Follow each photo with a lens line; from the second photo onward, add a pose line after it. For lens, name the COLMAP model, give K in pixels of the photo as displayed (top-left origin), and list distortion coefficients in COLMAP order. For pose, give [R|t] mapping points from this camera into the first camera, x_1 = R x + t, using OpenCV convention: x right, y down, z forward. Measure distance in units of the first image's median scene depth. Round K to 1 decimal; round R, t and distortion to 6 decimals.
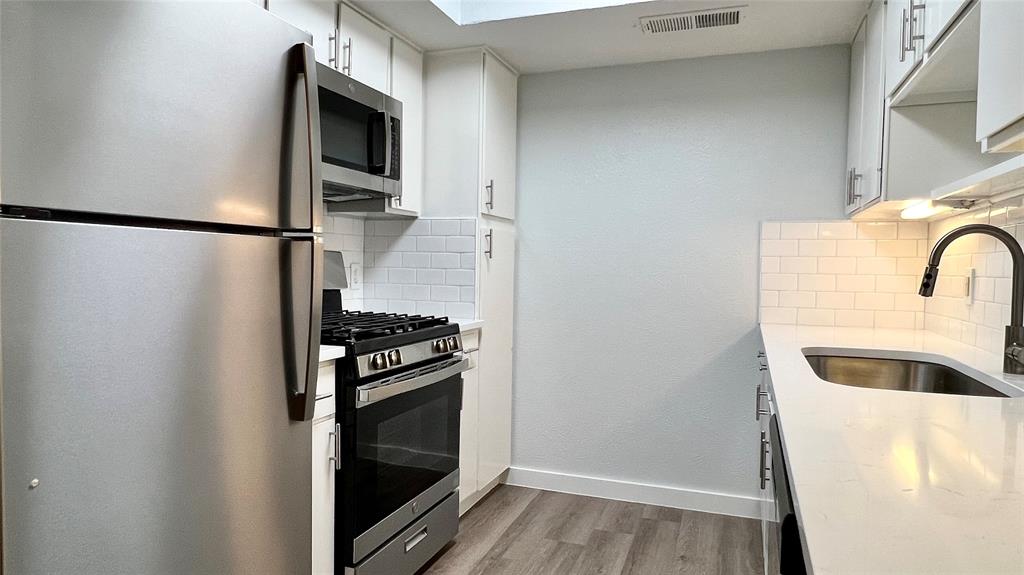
lens RADIAL K [[649.5, 0, 510.3], [0, 649.5, 291.3], [0, 0, 1]] dist [-0.006889, -0.000425]
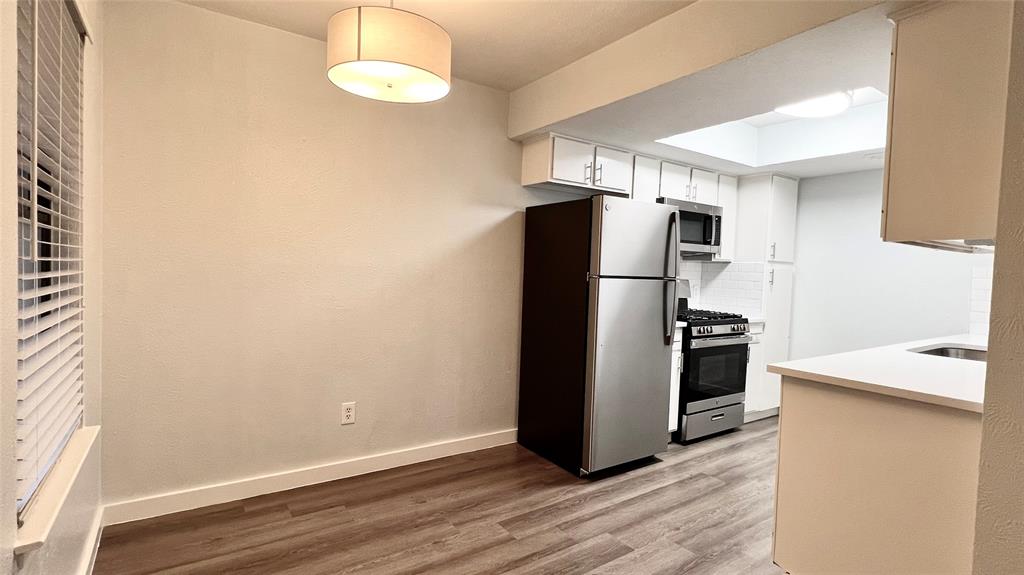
lens RADIAL K [[482.0, 0, 509.0], [0, 482.0, 291.9], [0, 0, 1]] dist [-0.001253, -0.000192]
pose [[0.812053, 0.038658, -0.582302, 0.191576], [-0.042443, 0.999073, 0.007136, -0.010817], [0.582038, 0.018920, 0.812941, -0.654044]]
